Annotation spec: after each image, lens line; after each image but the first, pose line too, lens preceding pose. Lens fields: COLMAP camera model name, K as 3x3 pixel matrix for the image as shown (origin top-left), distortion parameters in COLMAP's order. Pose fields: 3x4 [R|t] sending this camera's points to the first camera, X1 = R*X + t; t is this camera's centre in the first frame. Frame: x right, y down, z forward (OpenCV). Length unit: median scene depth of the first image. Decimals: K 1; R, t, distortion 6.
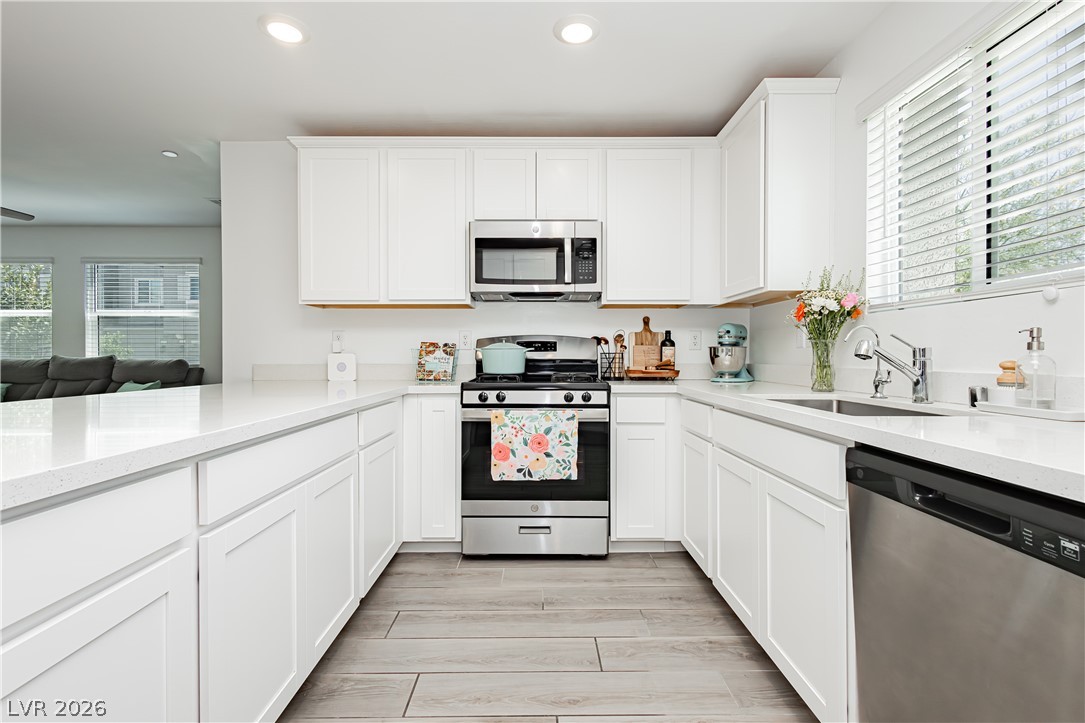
lens RADIAL K [[500.9, 0, 542.6], [0, 500.9, 353.5], [0, 0, 1]] dist [0.008541, -0.002034]
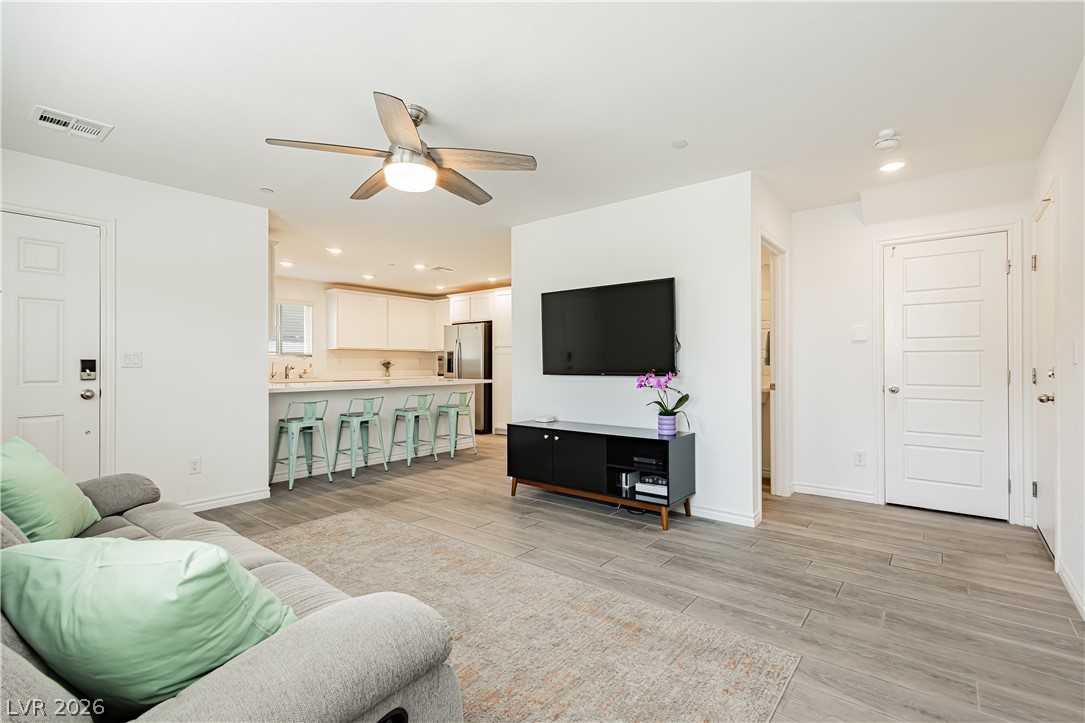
lens RADIAL K [[500.9, 0, 536.0], [0, 500.9, 362.3], [0, 0, 1]] dist [0.008541, -0.002034]
pose [[-0.762154, 0.006162, 0.647367, -2.088687], [0.002038, 0.999973, -0.007119, -0.008056], [-0.647393, -0.004106, -0.762145, 1.601131]]
